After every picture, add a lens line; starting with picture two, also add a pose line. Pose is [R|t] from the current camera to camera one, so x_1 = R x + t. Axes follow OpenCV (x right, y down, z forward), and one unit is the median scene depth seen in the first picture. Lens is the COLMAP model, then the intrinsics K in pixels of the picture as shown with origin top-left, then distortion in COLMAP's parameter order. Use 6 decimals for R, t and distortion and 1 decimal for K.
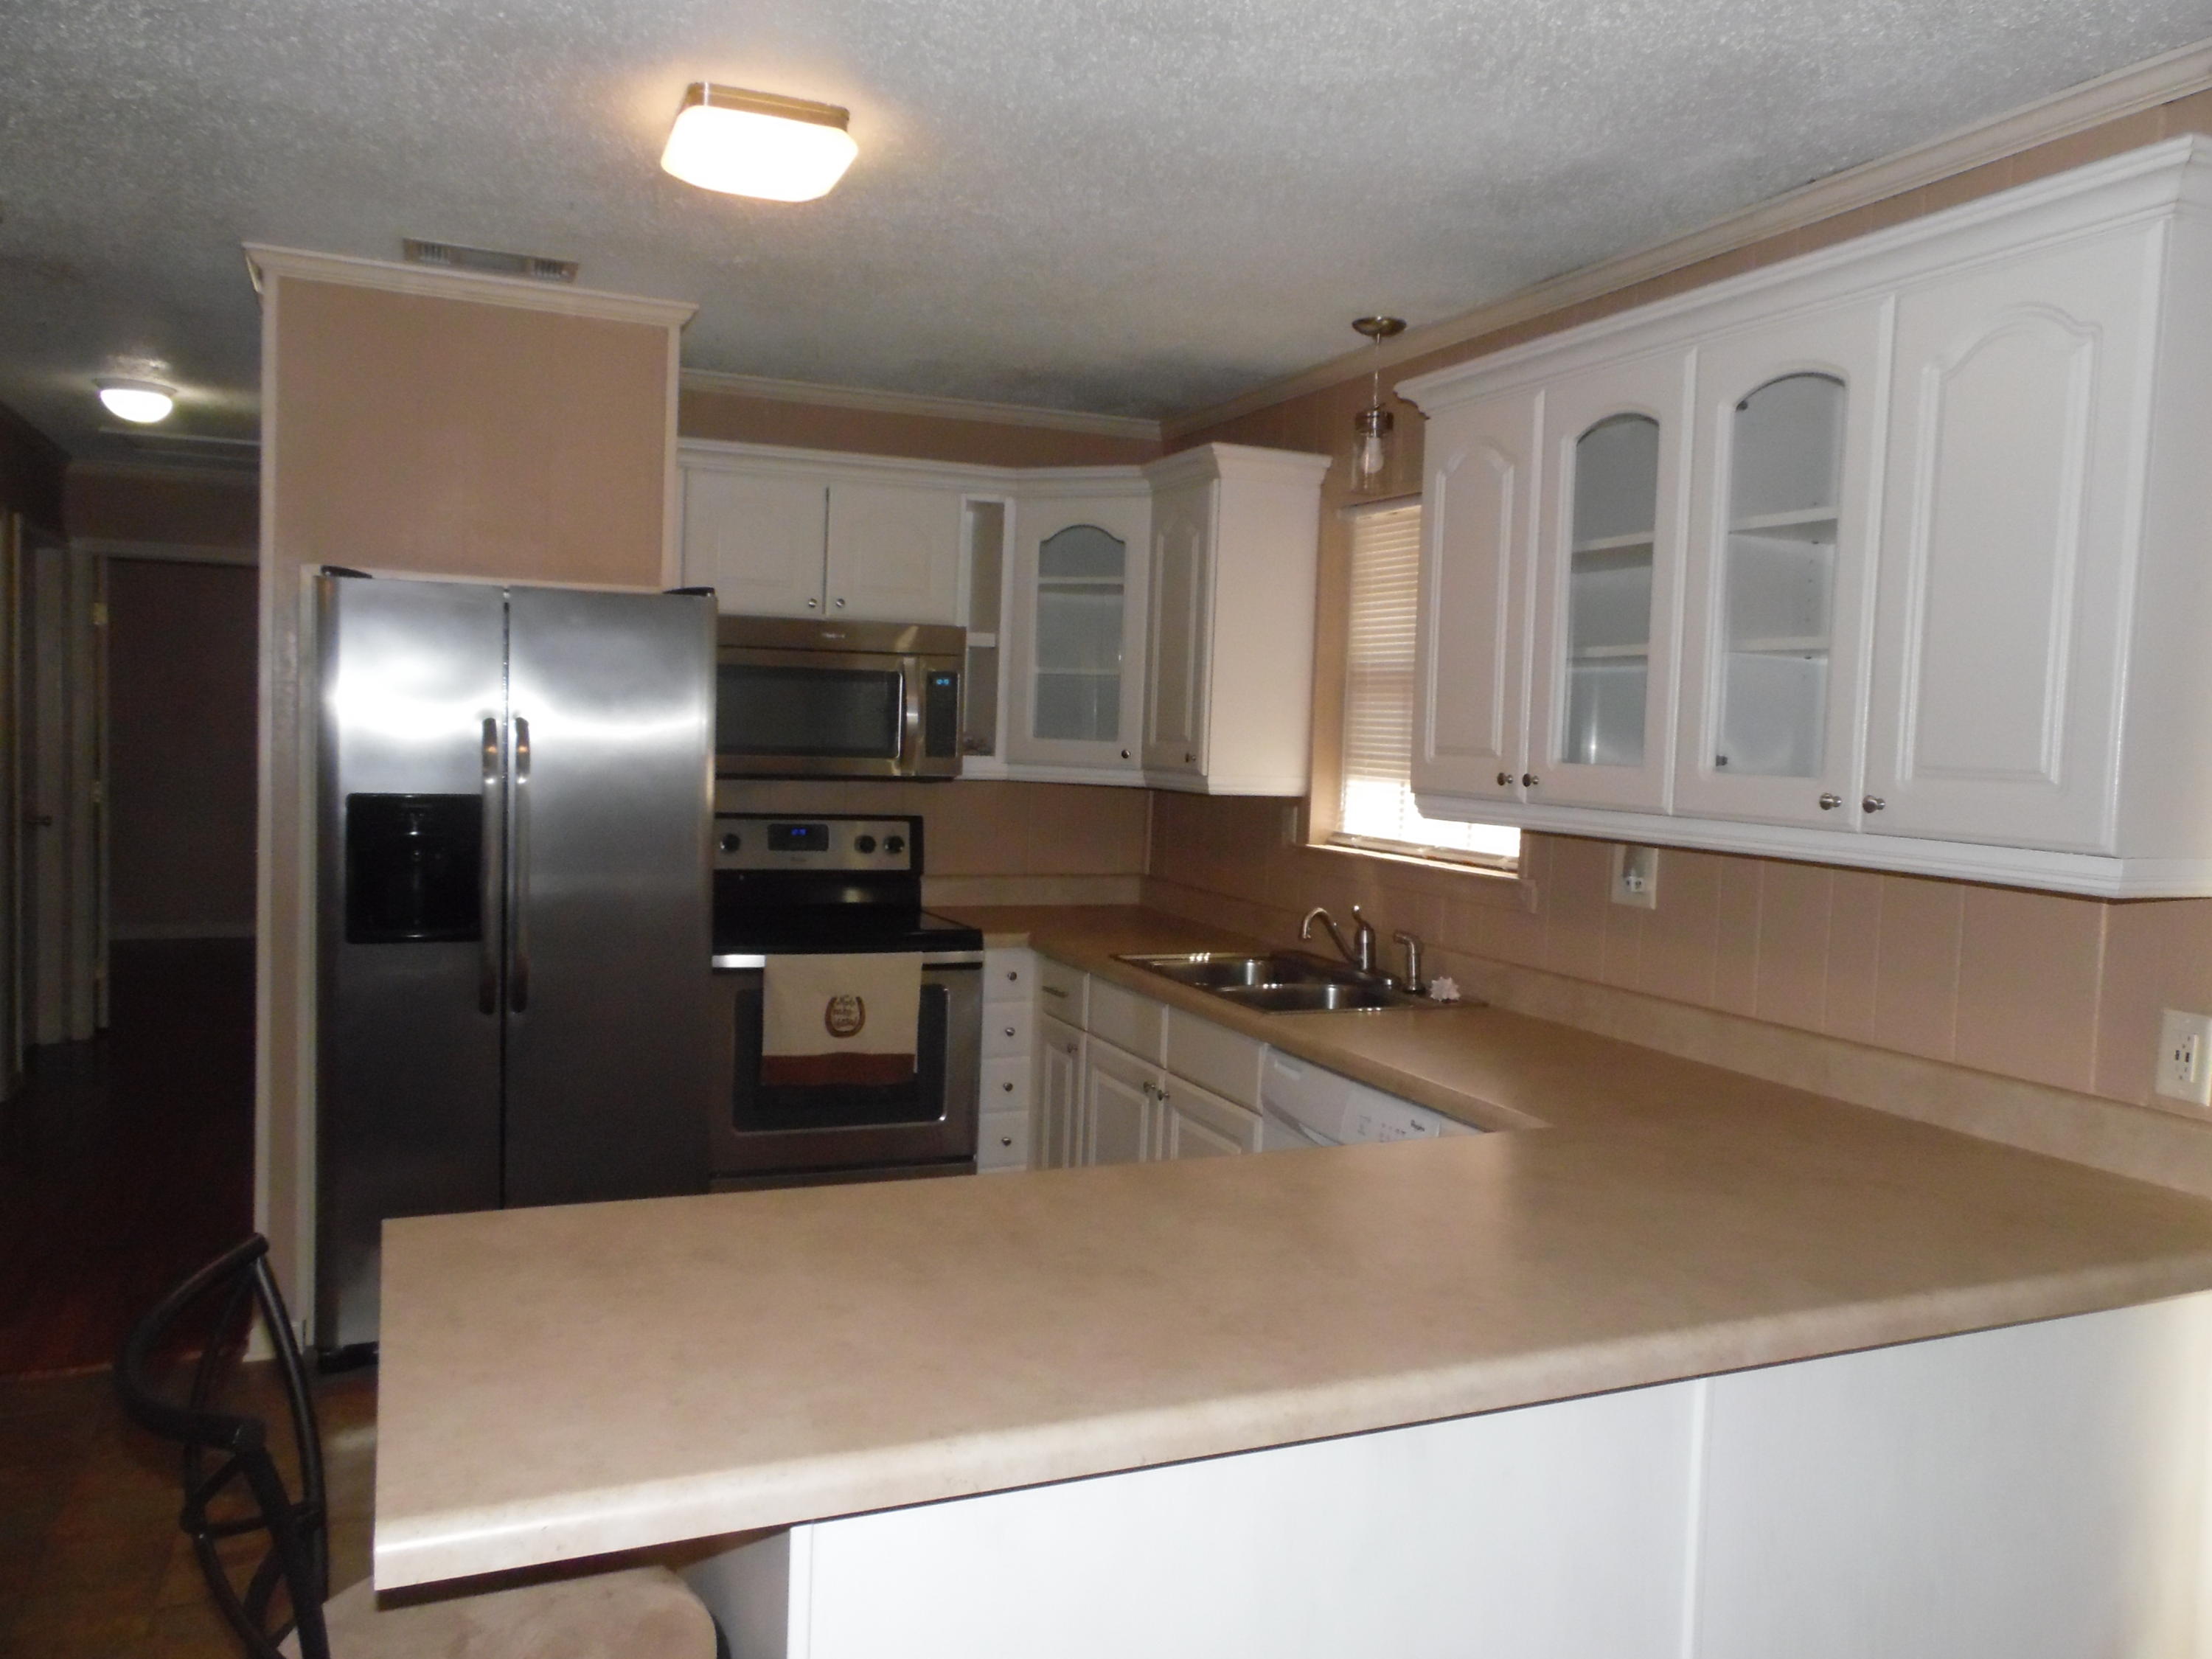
lens RADIAL K [[1674.8, 0, 1106.0], [0, 1674.8, 829.5], [0, 0, 1]] dist [-0.093490, 0.113876]
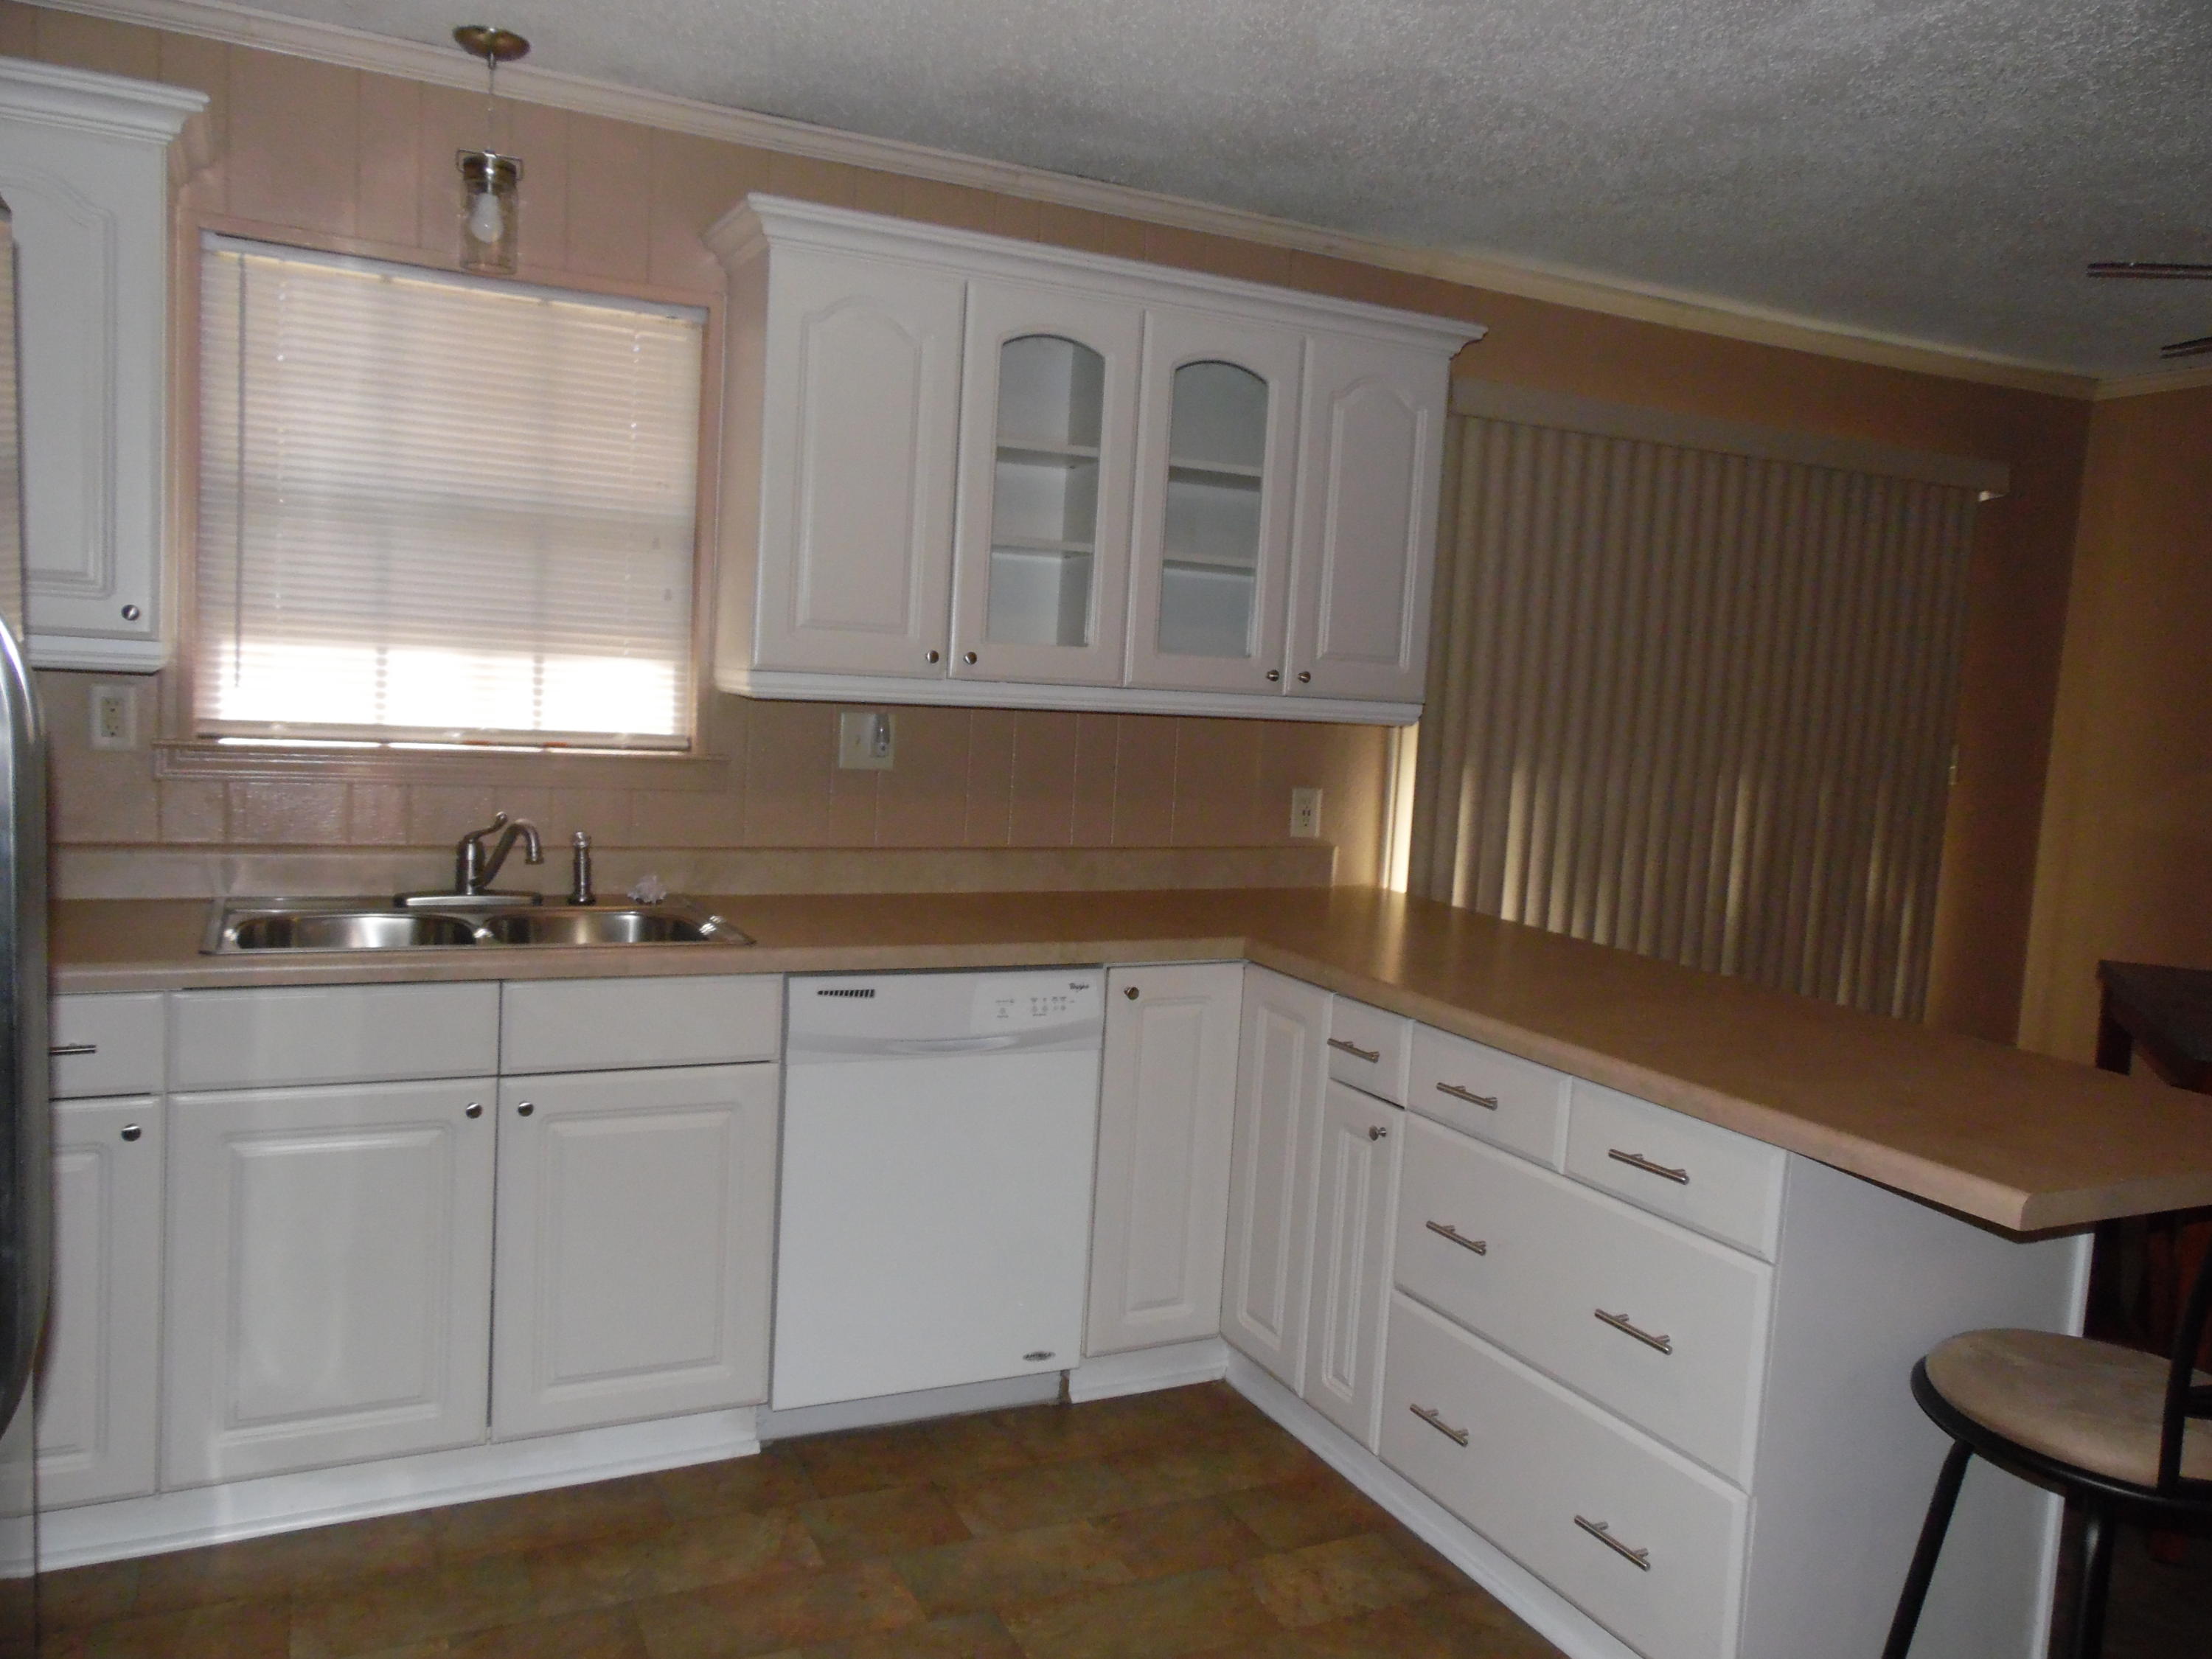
lens RADIAL K [[1623.3, 0, 1096.8], [0, 1623.3, 833.1], [0, 0, 1]] dist [-0.008233, 0.012866]
pose [[-0.051048, -0.132075, 0.989924, -0.586890], [0.006013, 0.991158, 0.132550, -0.040851], [-0.998678, 0.012719, -0.049802, 0.721463]]
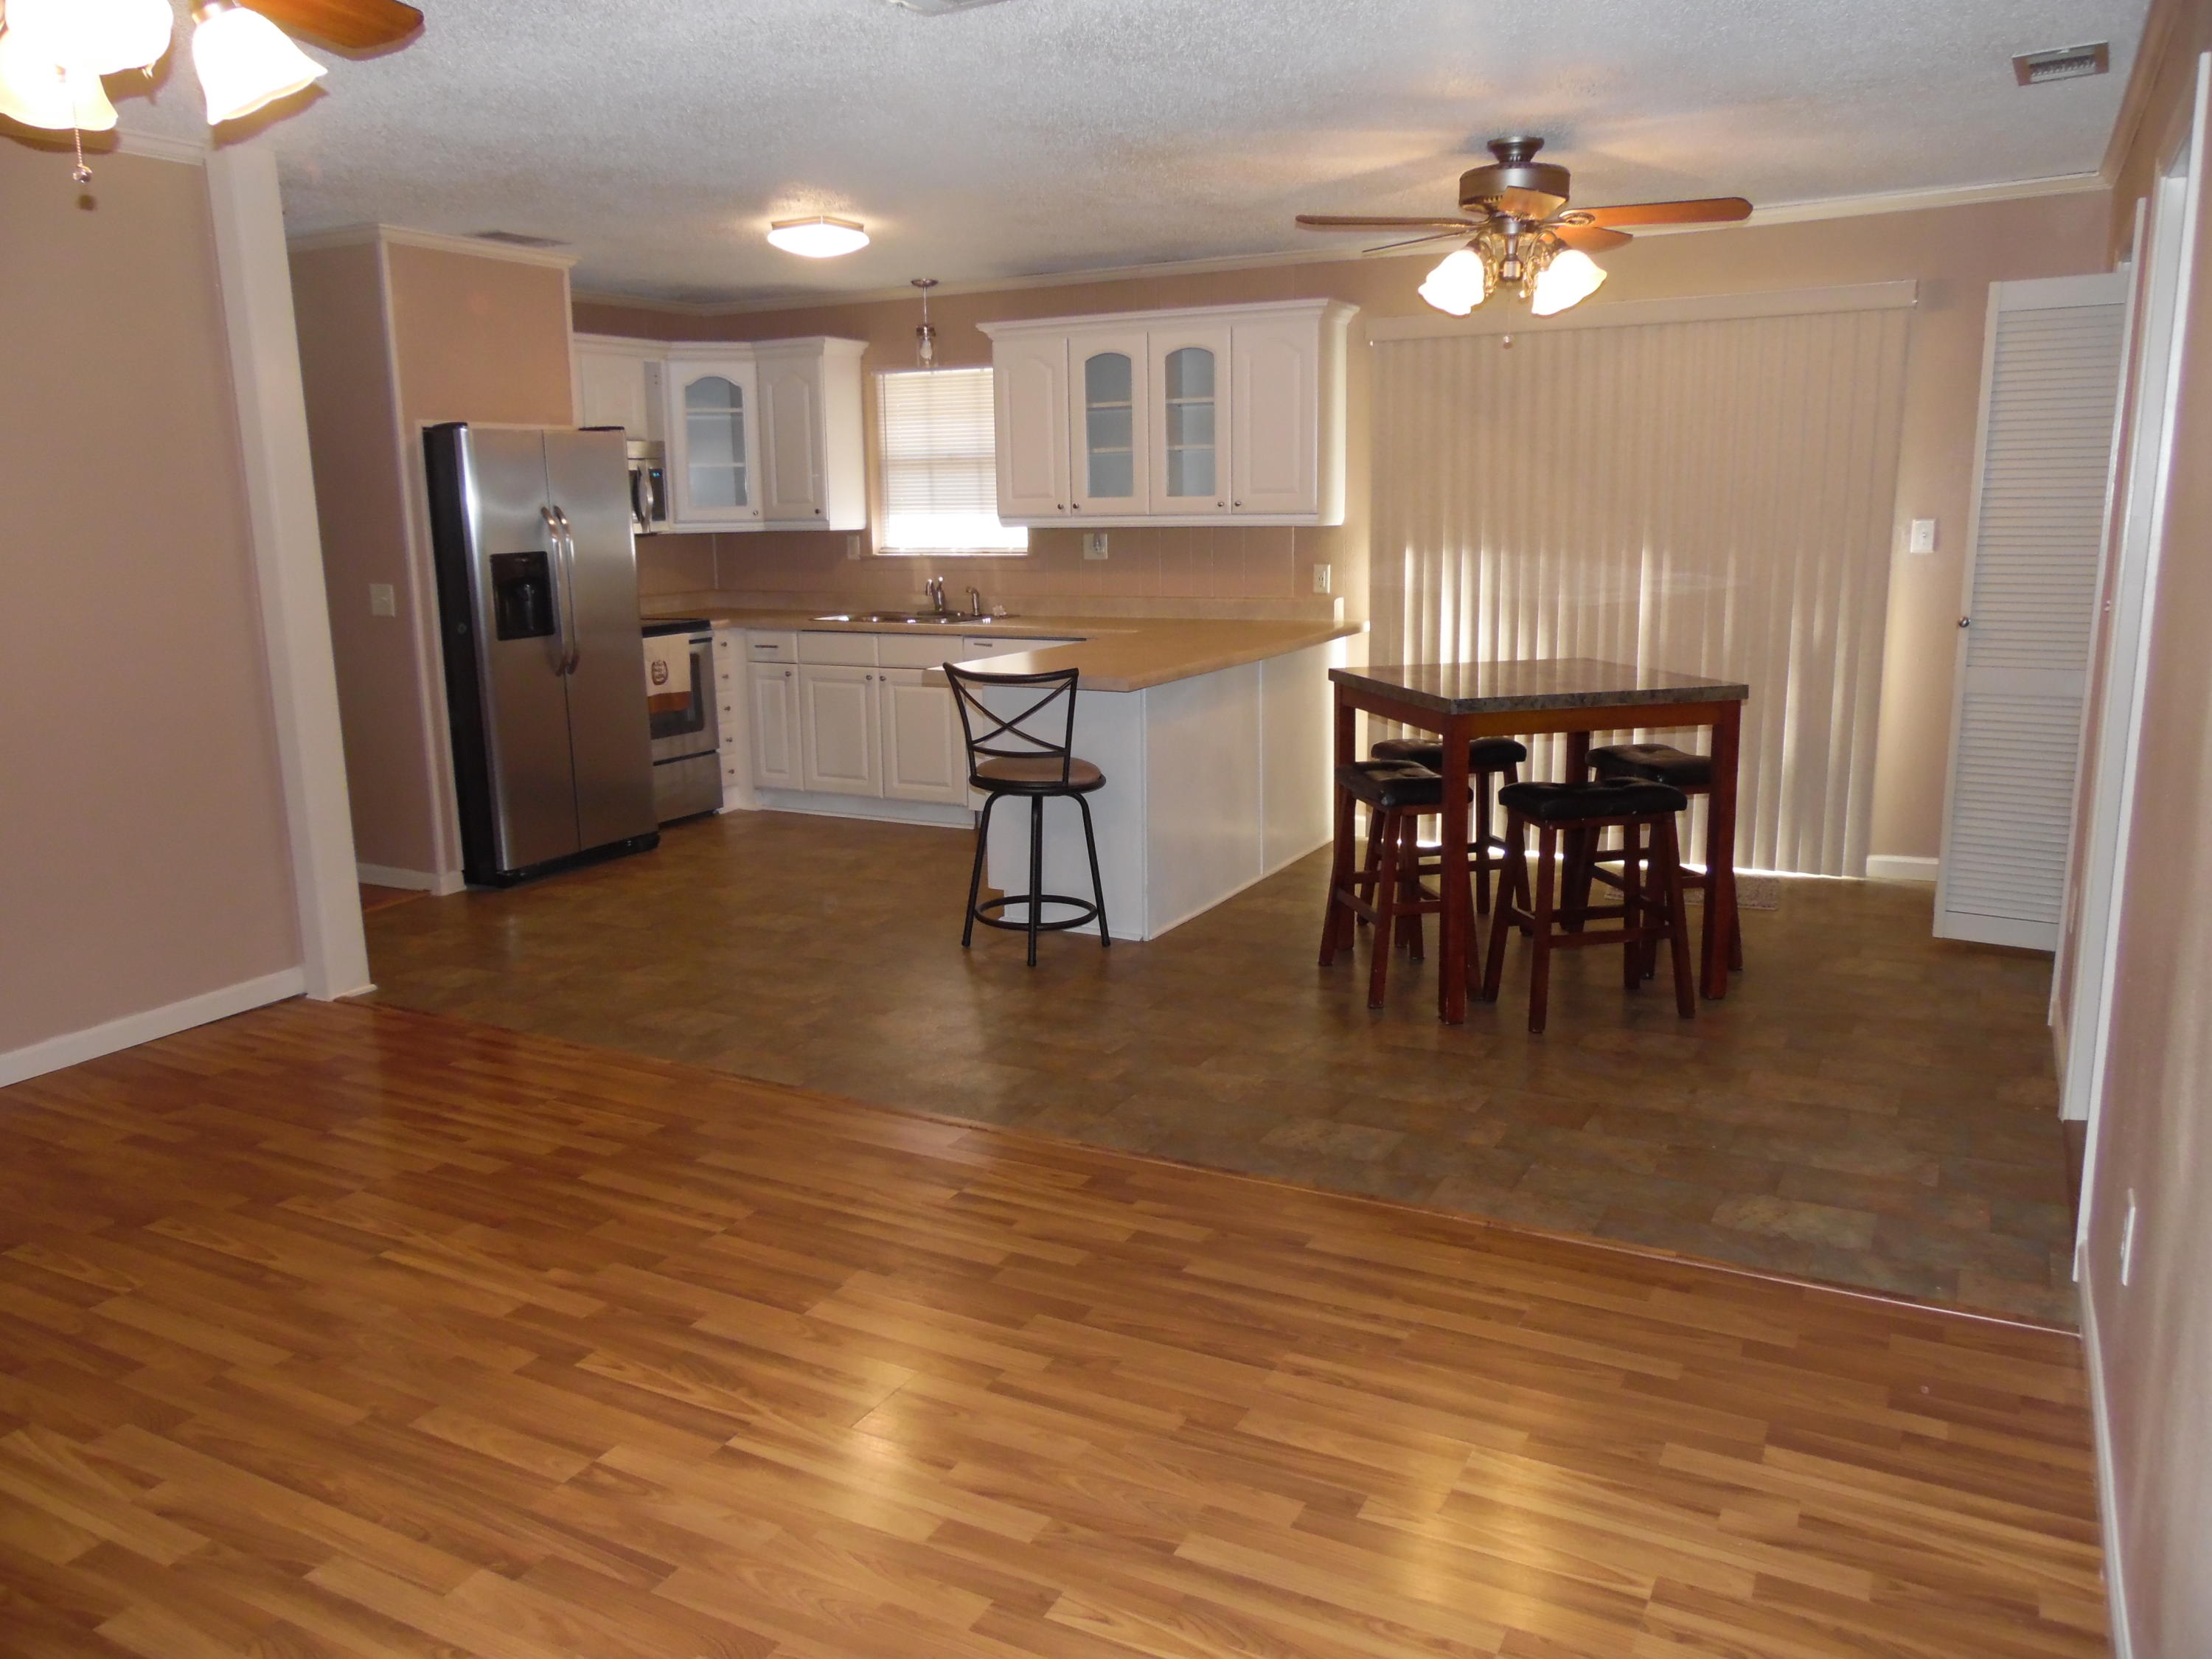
lens RADIAL K [[1669.1, 0, 1167.8], [0, 1669.1, 837.8], [0, 0, 1]] dist [-0.012199, -0.001948]
pose [[0.757406, -0.180464, 0.627510, -0.915391], [0.085029, 0.980124, 0.179242, 0.014008], [-0.647384, -0.082403, 0.757696, -0.699798]]
